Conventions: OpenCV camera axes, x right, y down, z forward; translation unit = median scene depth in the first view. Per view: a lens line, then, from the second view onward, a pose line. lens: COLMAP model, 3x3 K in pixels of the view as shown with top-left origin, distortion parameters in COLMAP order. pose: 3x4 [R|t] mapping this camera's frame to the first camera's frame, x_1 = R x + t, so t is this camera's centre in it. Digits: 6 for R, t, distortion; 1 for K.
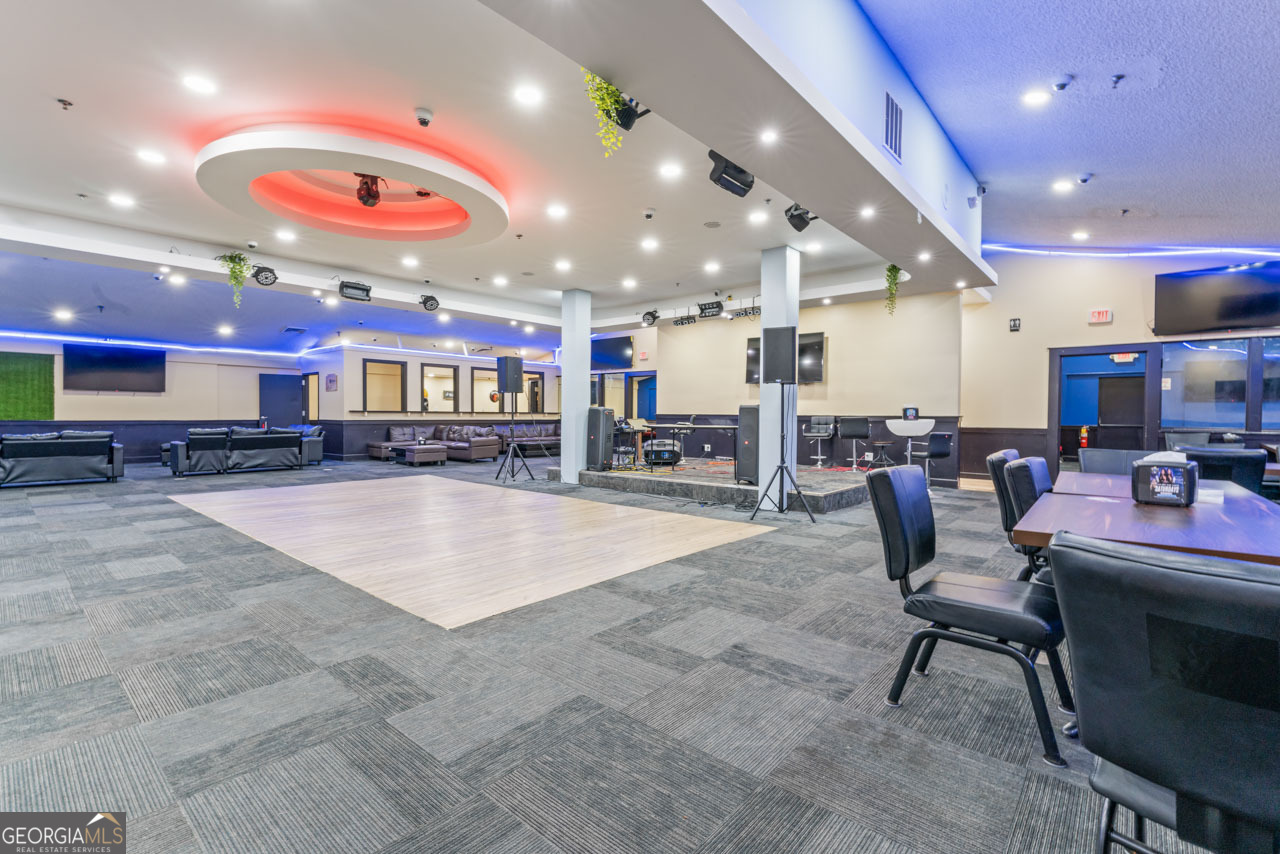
lens RADIAL K [[571.6, 0, 637.9], [0, 571.6, 429.7], [0, 0, 1]] dist [-0.002608, -0.000544]
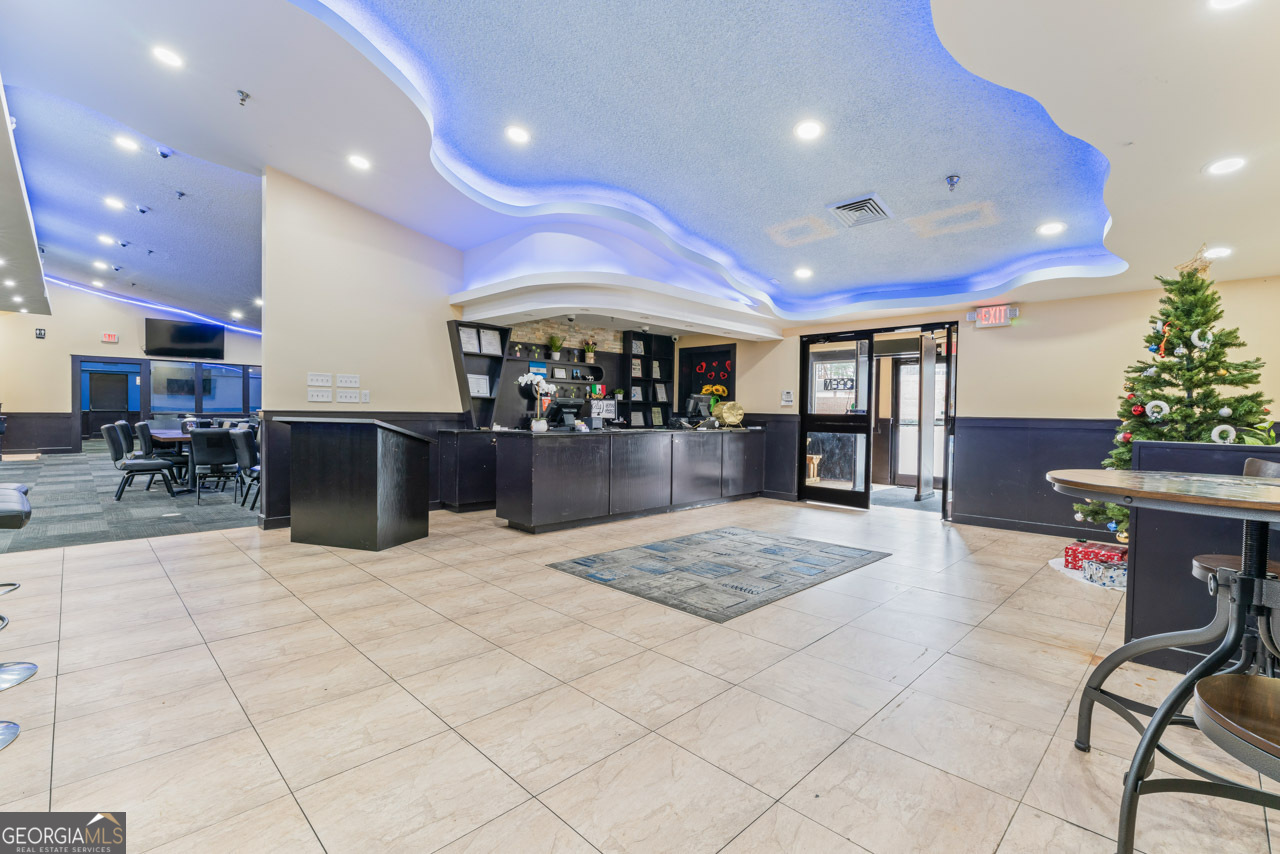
lens RADIAL K [[571.6, 0, 641.2], [0, 571.6, 425.1], [0, 0, 1]] dist [-0.002608, -0.000544]
pose [[0.070395, -0.028186, 0.997121, -0.748034], [0.012042, 0.999552, 0.027405, 0.009701], [-0.997447, 0.010078, 0.070703, -0.629385]]
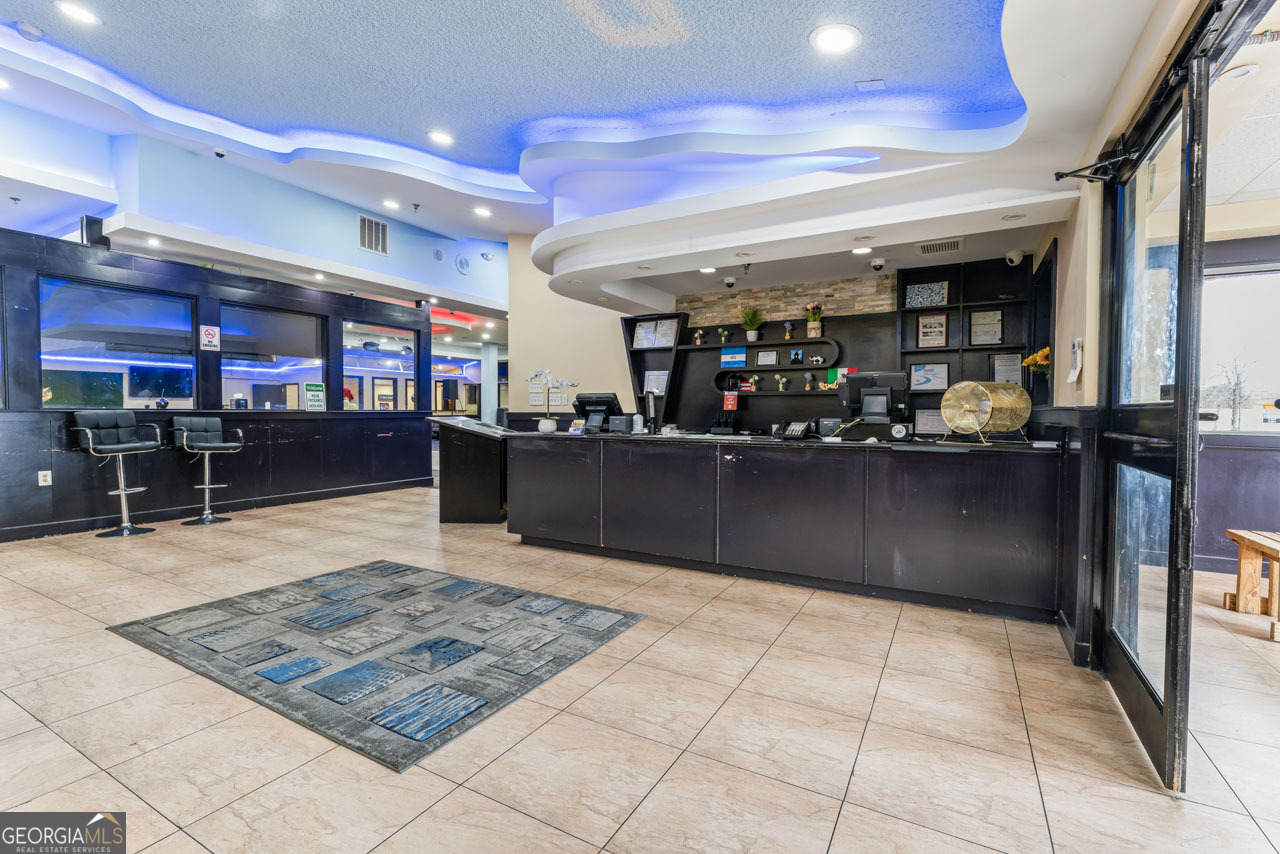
lens RADIAL K [[571.6, 0, 637.4], [0, 571.6, 428.0], [0, 0, 1]] dist [-0.002608, -0.000544]
pose [[0.979489, -0.011952, 0.201143, -0.027373], [0.011270, 0.999926, 0.004534, 0.030497], [-0.201182, -0.002174, 0.979551, -1.131021]]
